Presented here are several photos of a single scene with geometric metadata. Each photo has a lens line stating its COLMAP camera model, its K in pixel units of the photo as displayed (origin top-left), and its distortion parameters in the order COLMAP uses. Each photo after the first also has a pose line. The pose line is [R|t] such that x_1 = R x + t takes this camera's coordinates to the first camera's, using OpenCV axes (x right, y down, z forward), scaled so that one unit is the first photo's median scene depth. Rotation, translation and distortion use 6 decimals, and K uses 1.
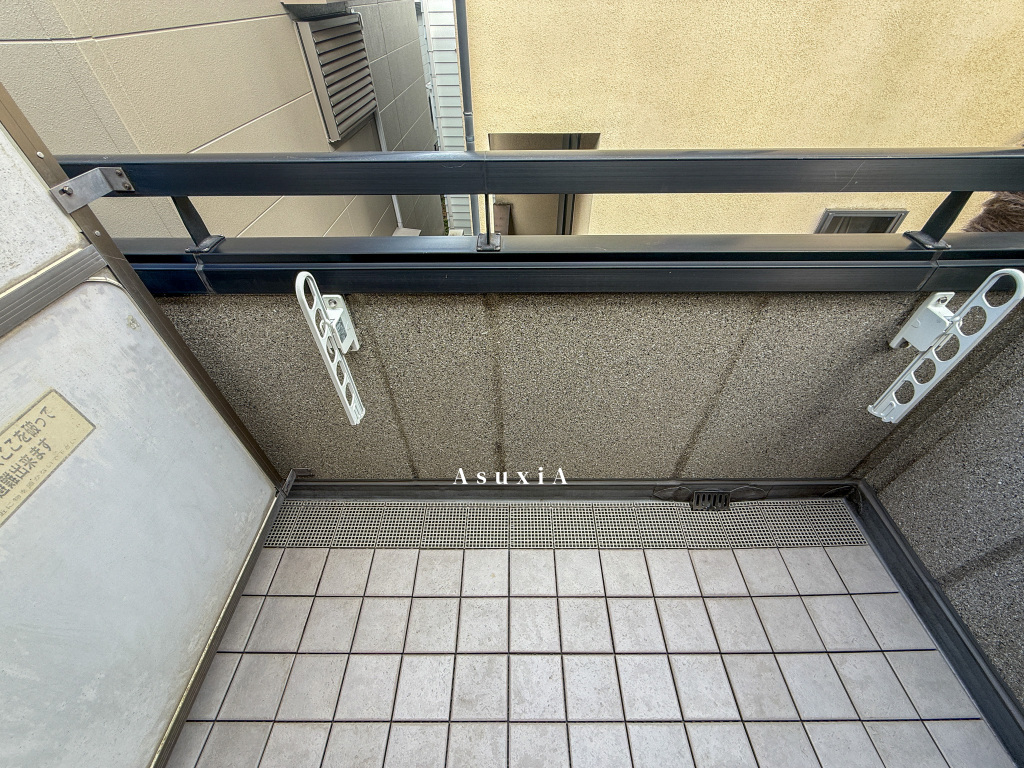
lens RADIAL K [[407.1, 0, 512.0], [0, 407.1, 384.0], [0, 0, 1]] dist [-0.000647, 0.000014]
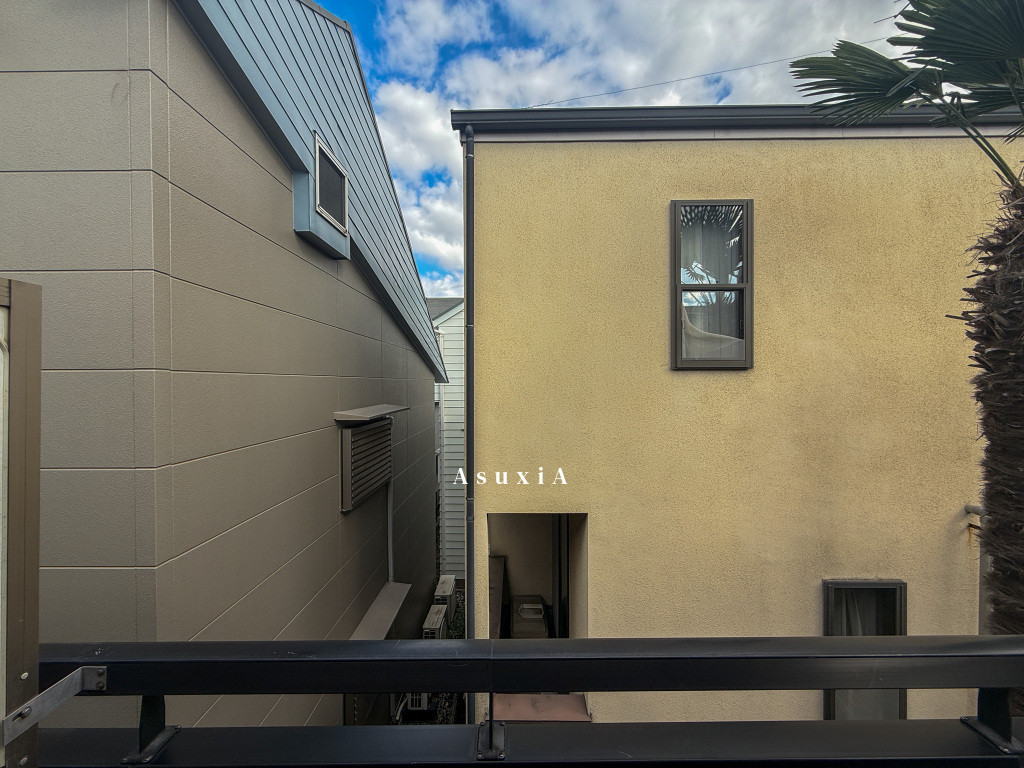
lens RADIAL K [[407.1, 0, 512.0], [0, 407.1, 384.0], [0, 0, 1]] dist [-0.000647, 0.000014]
pose [[0.999850, 0.007519, 0.015630, -0.010908], [0.005510, 0.716762, -0.697296, -0.099098], [-0.016446, 0.697277, 0.716613, -0.044917]]
